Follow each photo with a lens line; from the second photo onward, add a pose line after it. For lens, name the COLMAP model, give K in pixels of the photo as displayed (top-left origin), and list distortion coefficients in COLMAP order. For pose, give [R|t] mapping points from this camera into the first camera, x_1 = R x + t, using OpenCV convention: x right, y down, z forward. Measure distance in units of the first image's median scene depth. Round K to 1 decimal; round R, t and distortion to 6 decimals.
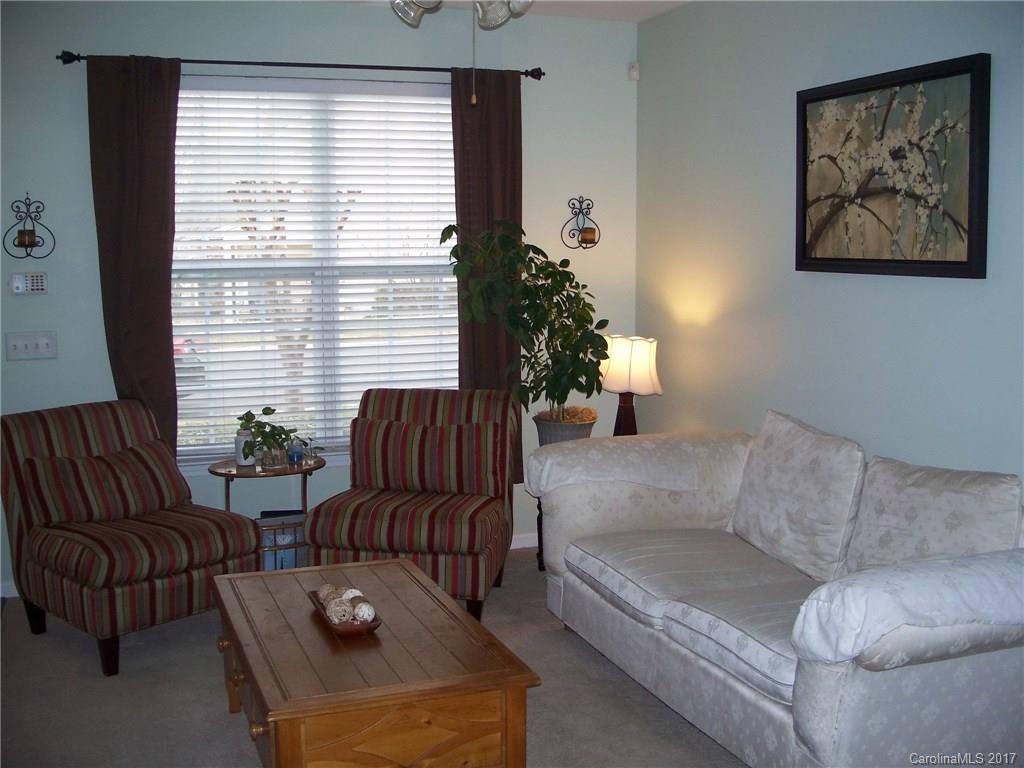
lens RADIAL K [[1102.9, 0, 516.1], [0, 1102.9, 381.9], [0, 0, 1]] dist [-0.212730, 0.233078]
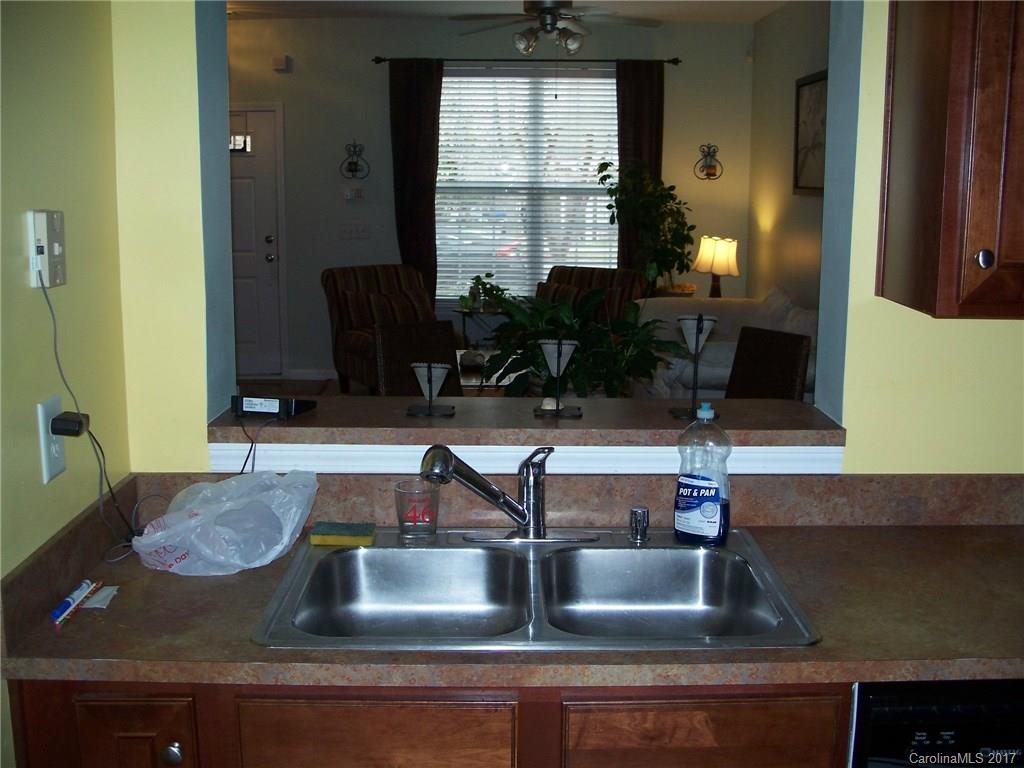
lens RADIAL K [[1102.9, 0, 516.1], [0, 1102.9, 381.9], [0, 0, 1]] dist [-0.212730, 0.233078]
pose [[0.940971, 0.072410, -0.330651, 0.358021], [-0.051453, 0.996097, 0.071711, 0.064119], [0.334554, -0.050465, 0.941024, -0.527702]]
